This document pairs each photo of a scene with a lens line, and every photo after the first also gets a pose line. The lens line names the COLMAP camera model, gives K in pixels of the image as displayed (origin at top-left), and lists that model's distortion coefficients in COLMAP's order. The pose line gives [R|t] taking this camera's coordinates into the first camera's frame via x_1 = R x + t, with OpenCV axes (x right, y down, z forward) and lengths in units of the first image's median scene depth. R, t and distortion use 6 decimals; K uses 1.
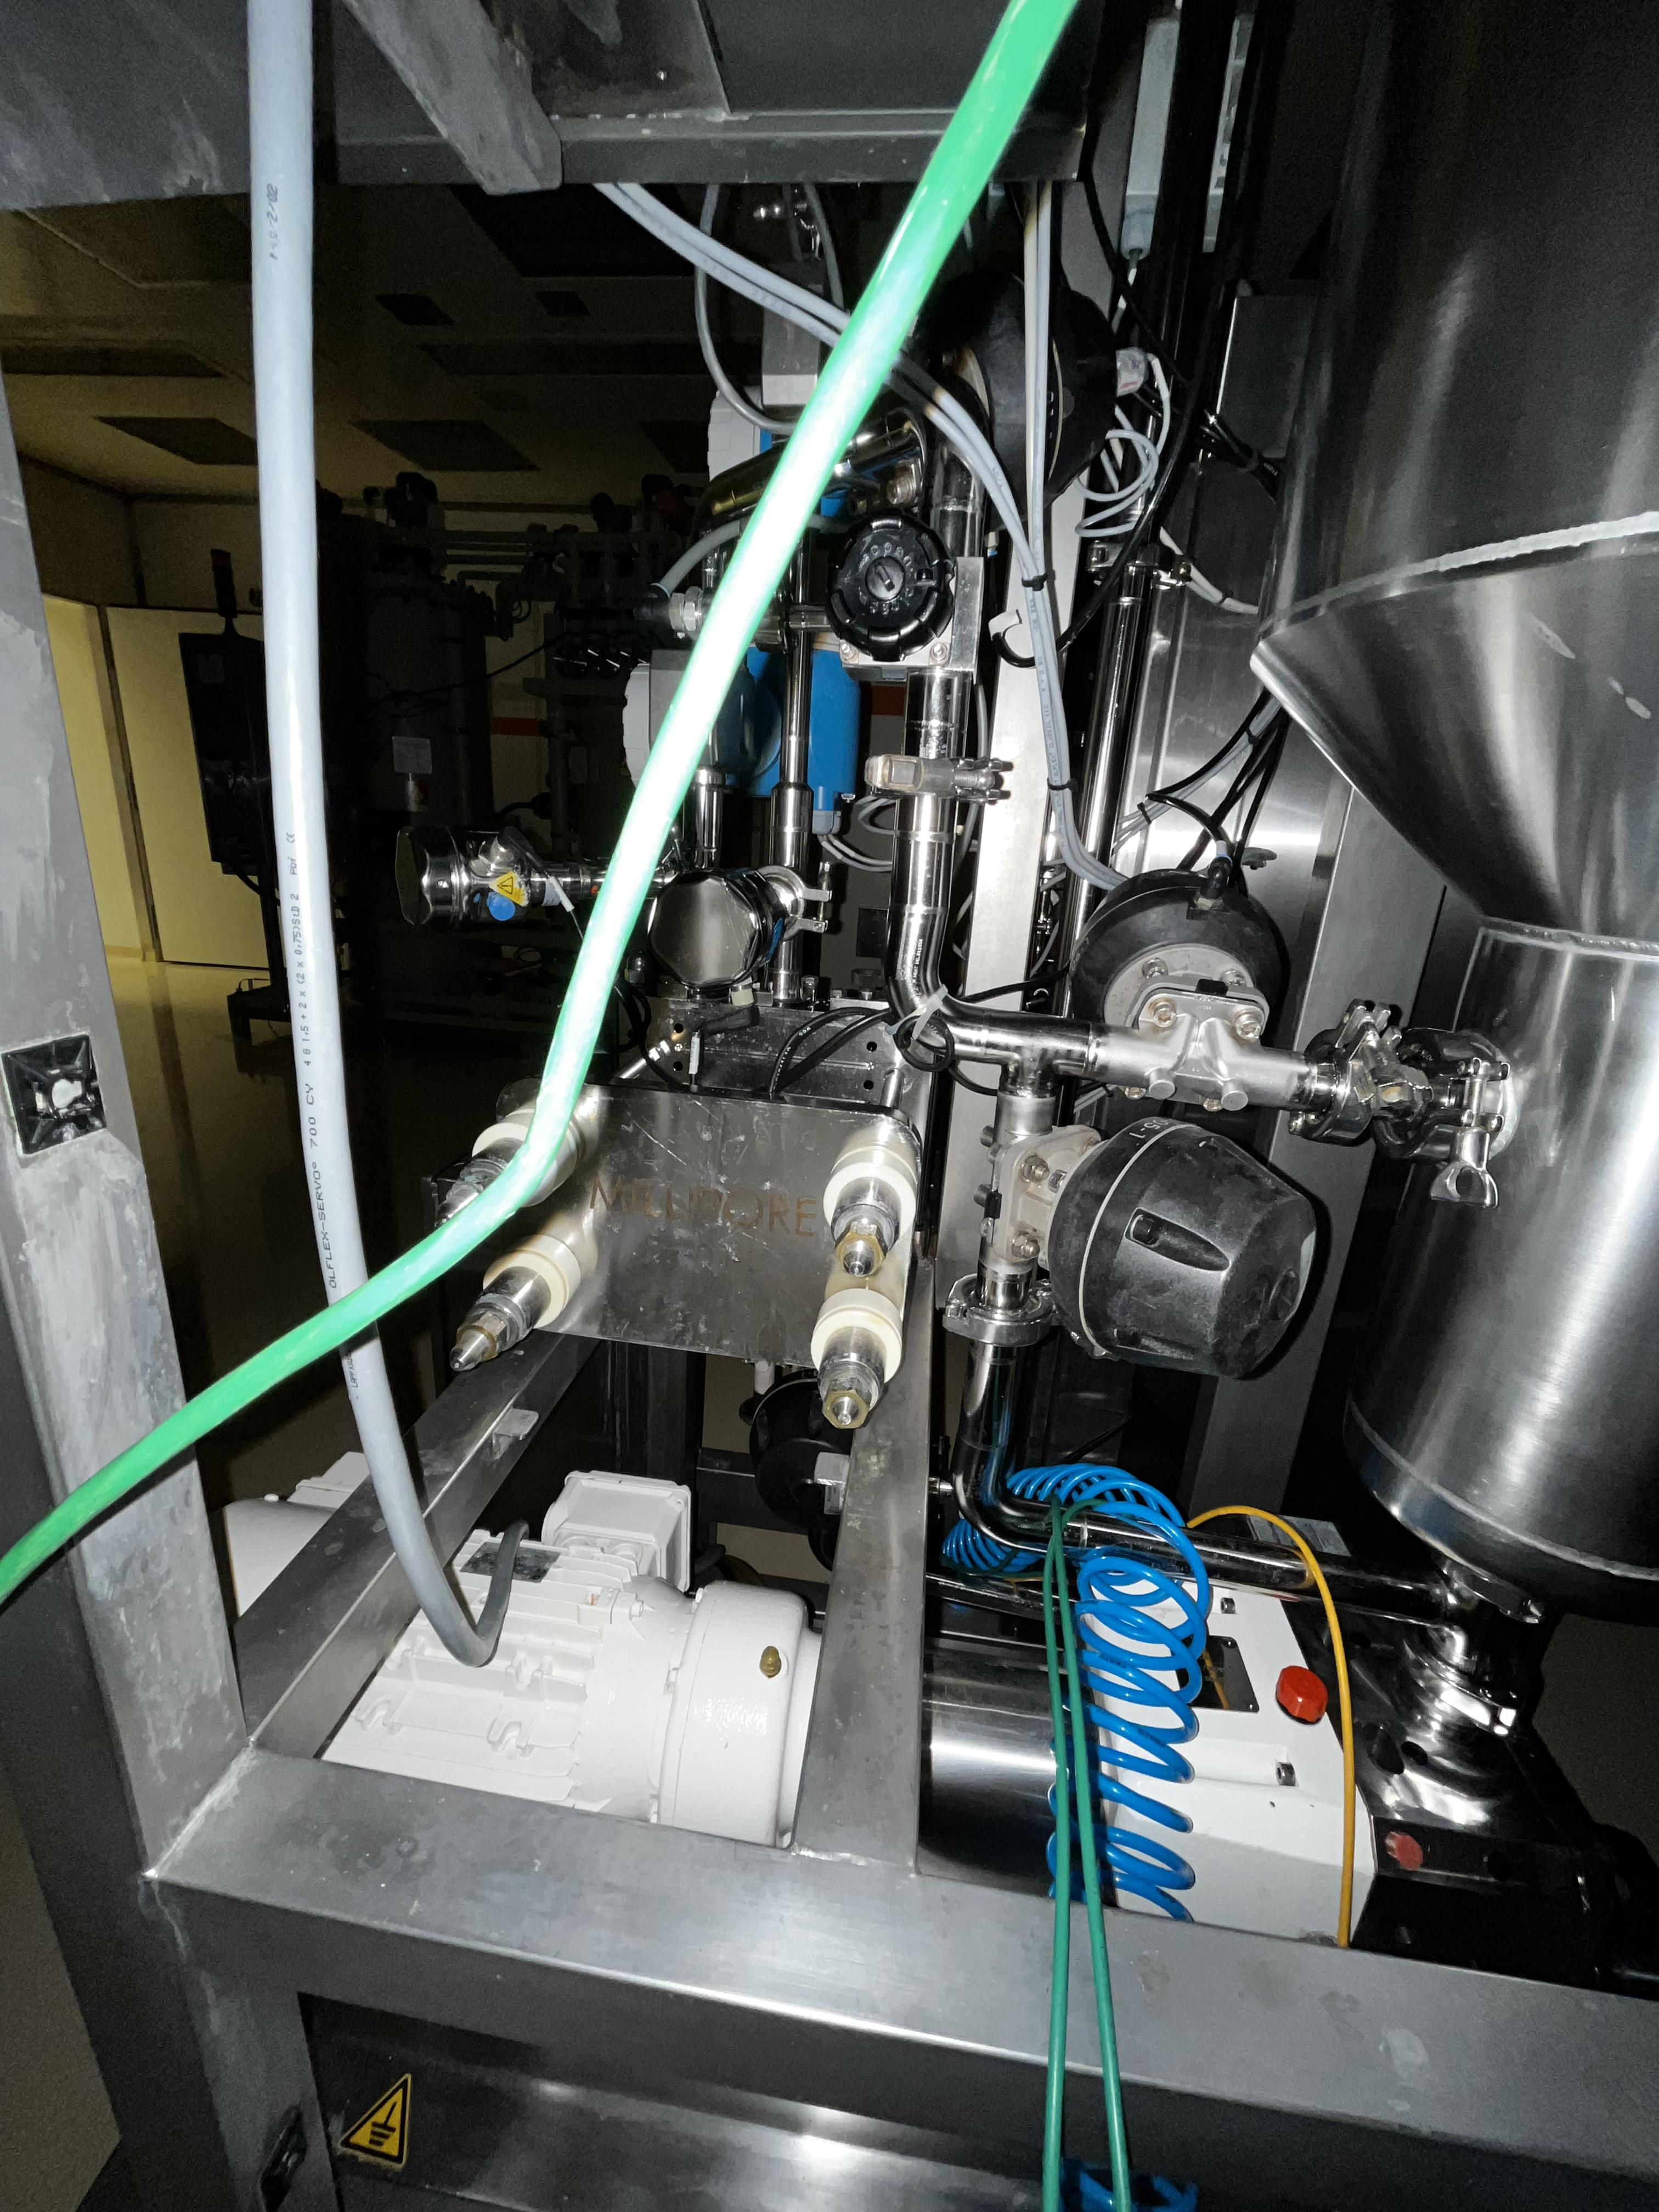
lens RADIAL K [[894.0, 0, 829.5], [0, 894.0, 1106.0], [0, 0, 1]] dist [-0.000975, -0.000135]
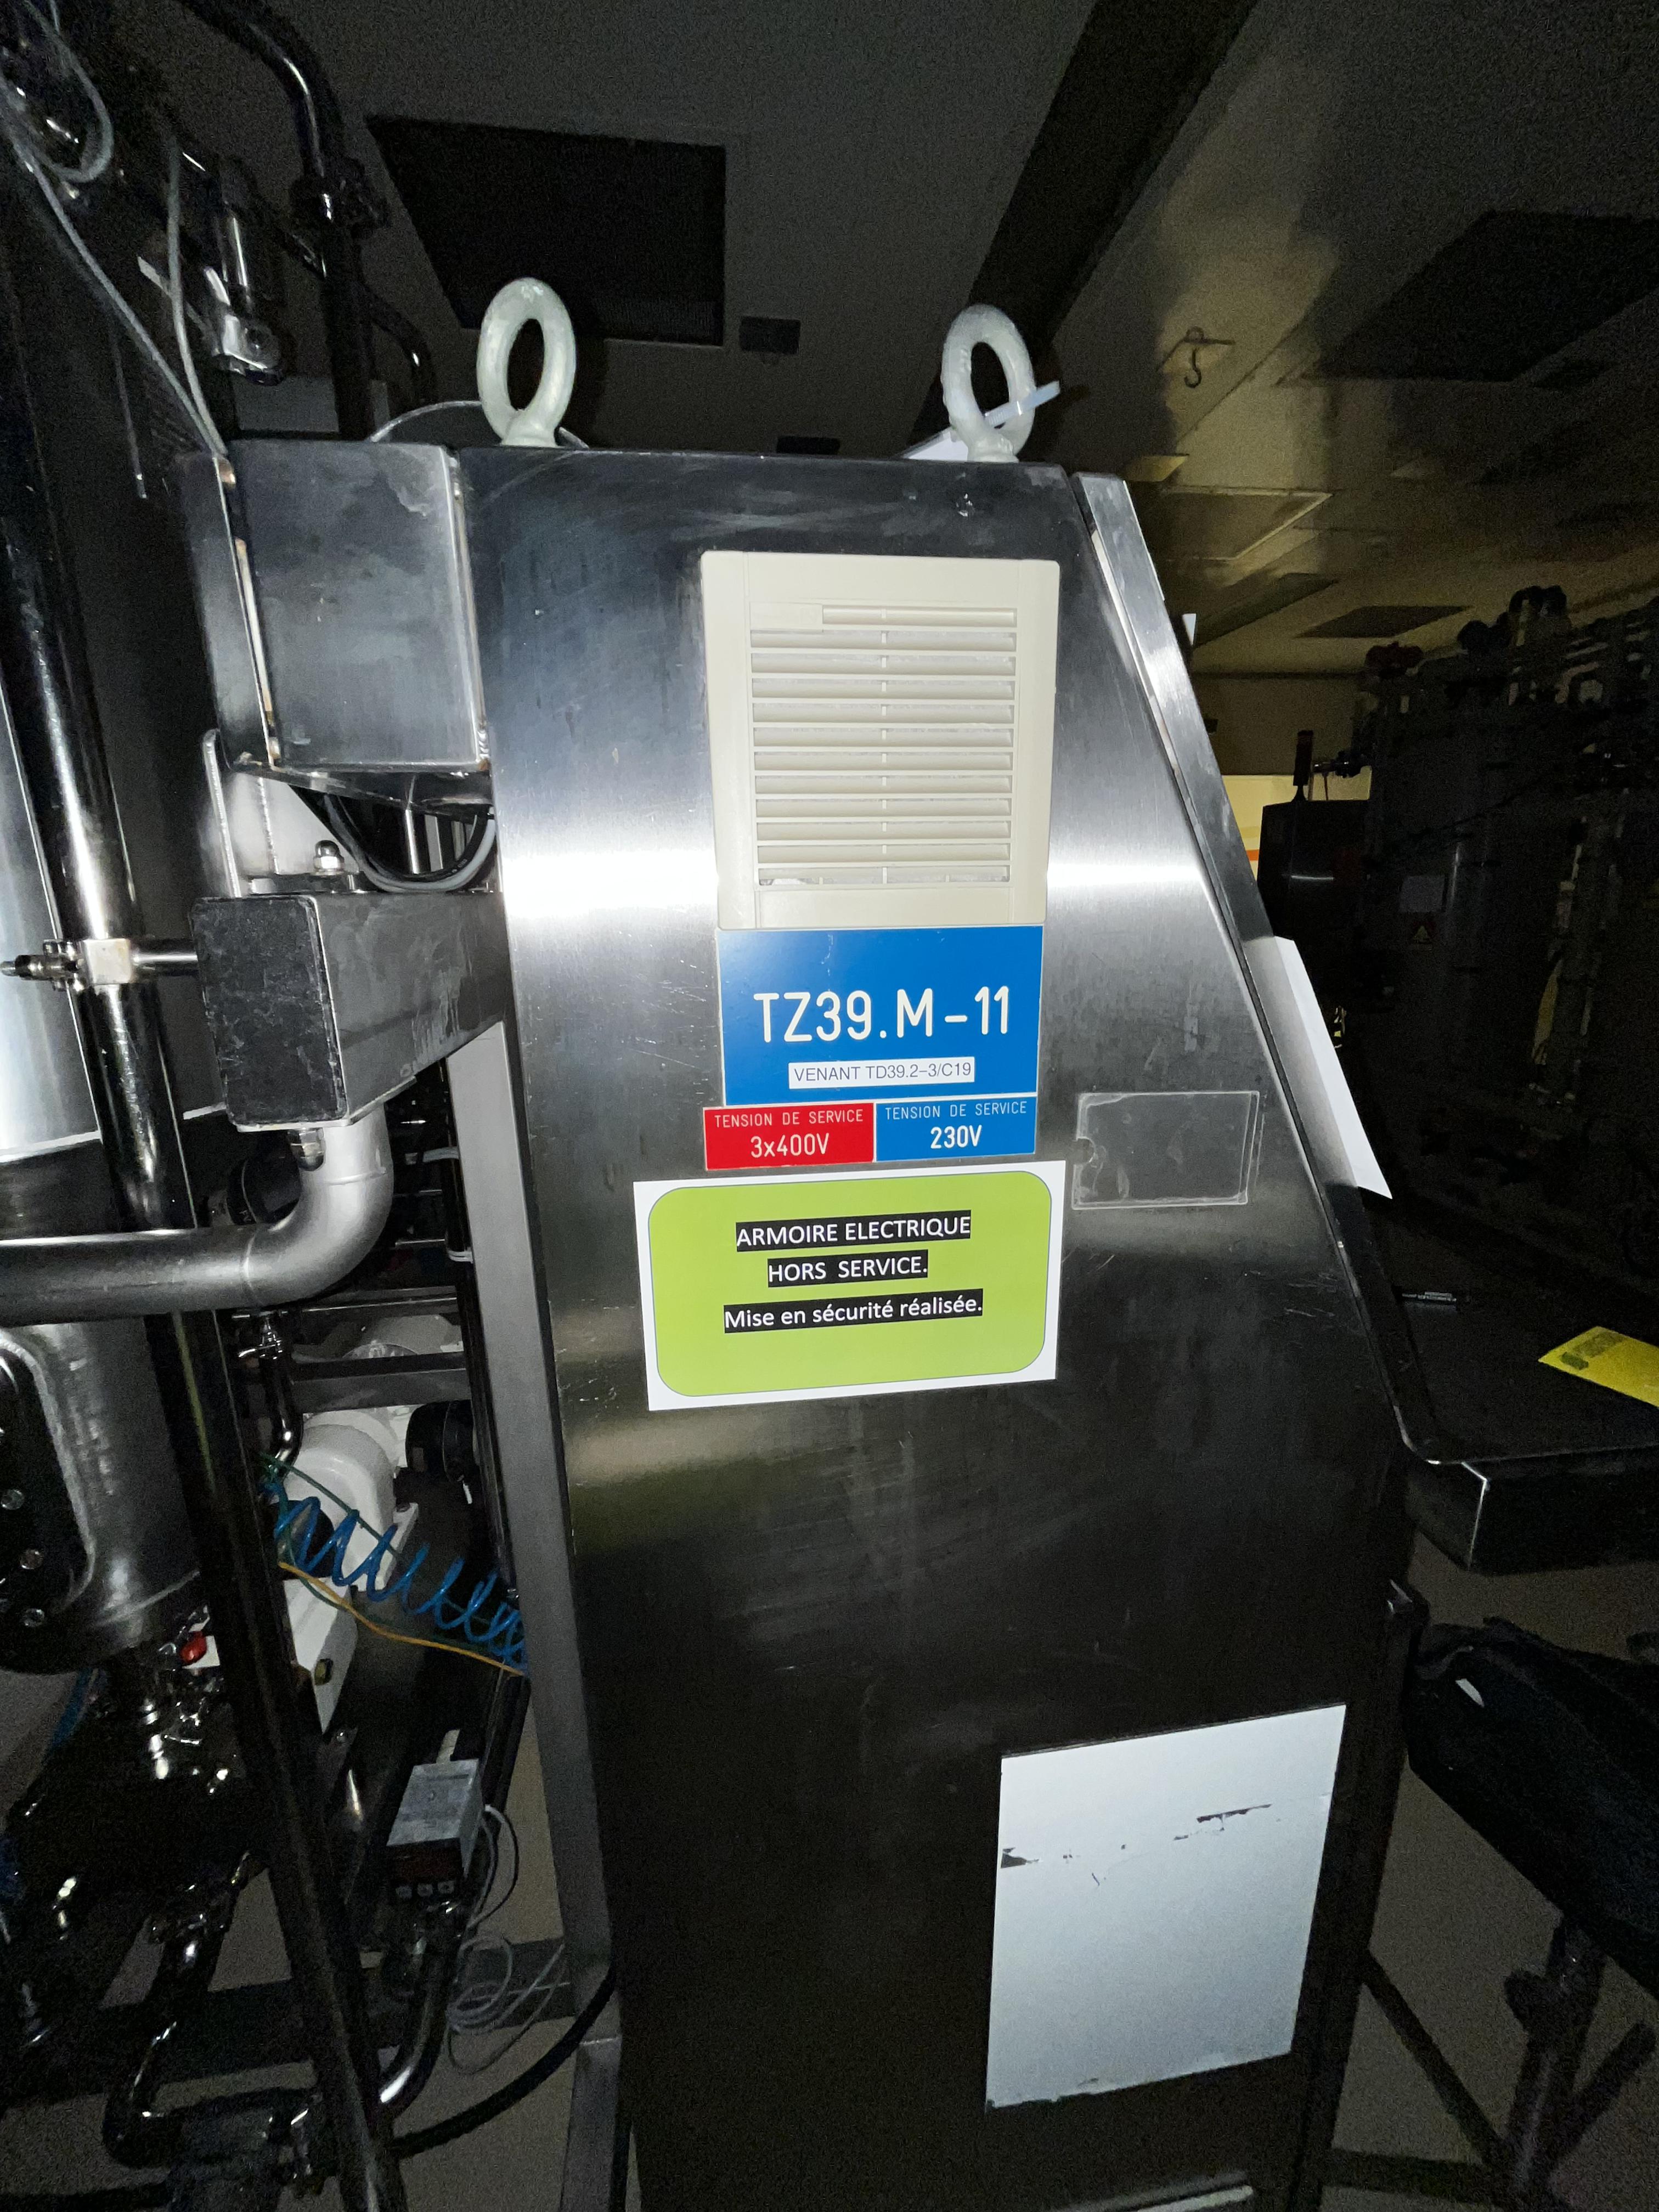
lens RADIAL K [[894.0, 0, 829.5], [0, 894.0, 1106.0], [0, 0, 1]] dist [-0.000975, -0.000135]
pose [[0.240930, 0.180134, -0.953679, 0.333747], [-0.265075, 0.957479, 0.113885, -0.127048], [0.933642, 0.225358, 0.278435, 0.214608]]
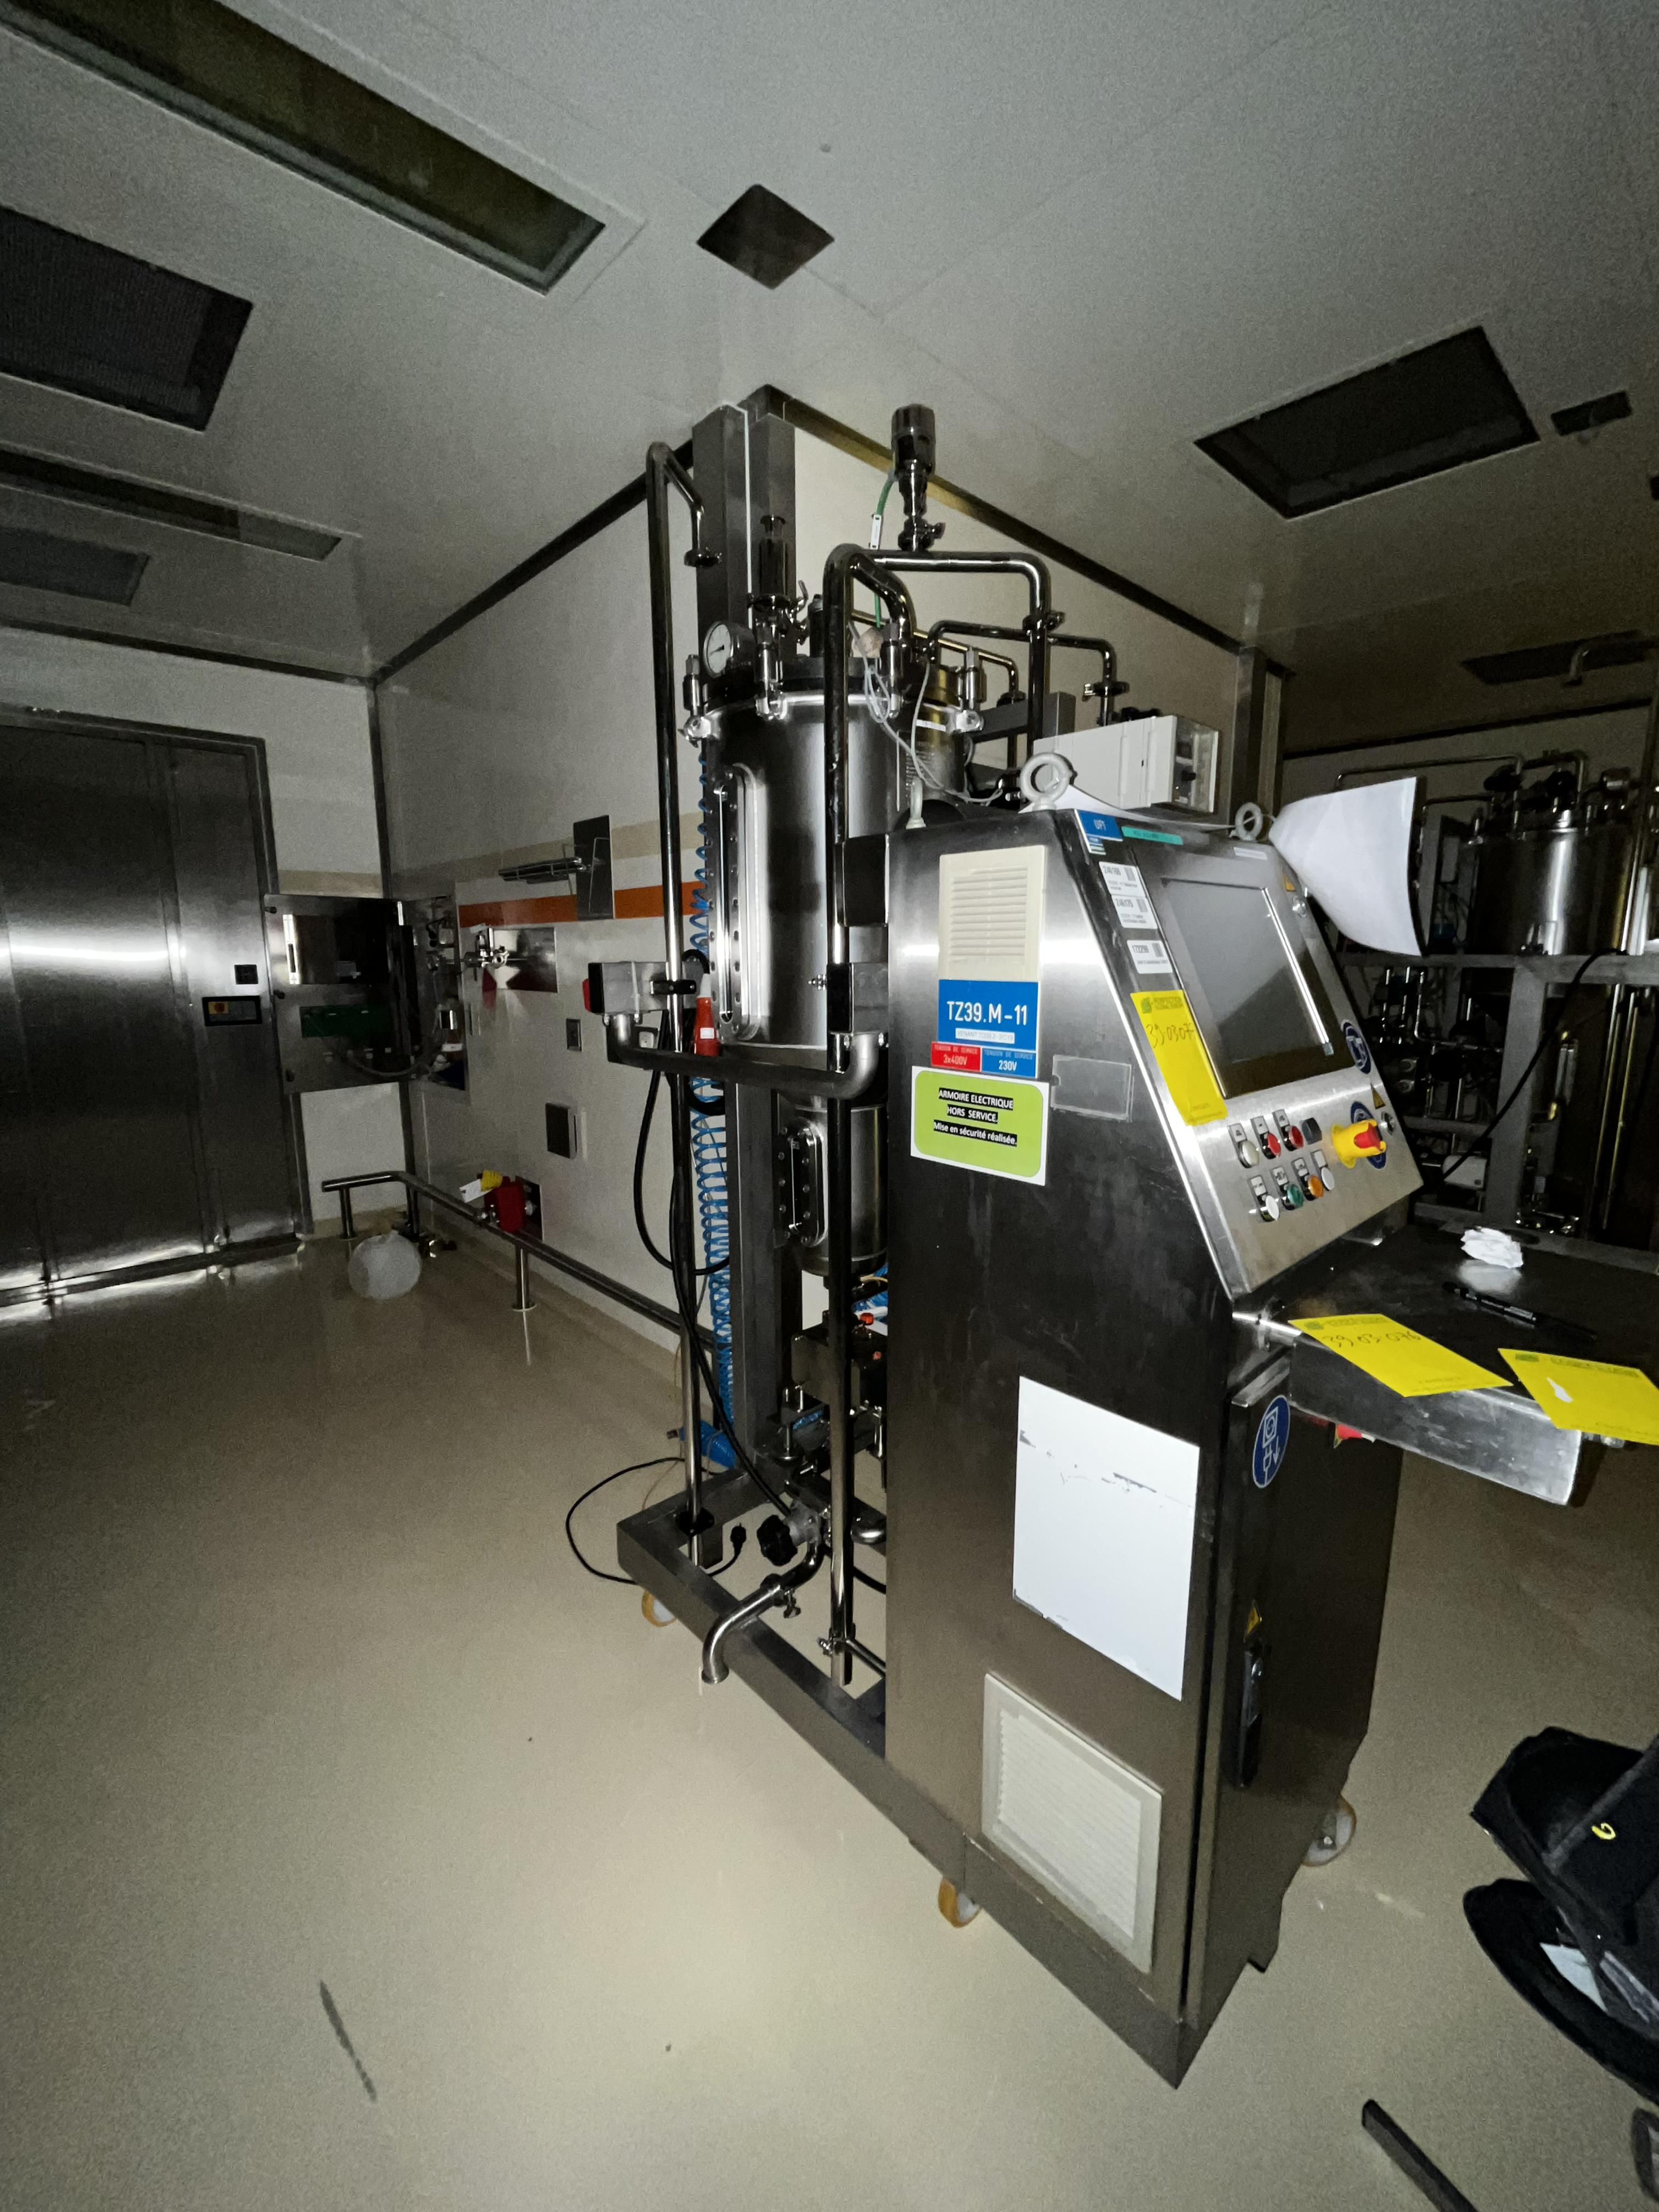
lens RADIAL K [[894.0, 0, 829.5], [0, 894.0, 1106.0], [0, 0, 1]] dist [-0.000975, -0.000135]
pose [[-0.638281, 0.080031, -0.765632, 5.323164], [-0.263617, 0.911722, 0.315070, -1.803942], [0.723259, 0.402937, -0.560837, 5.946083]]
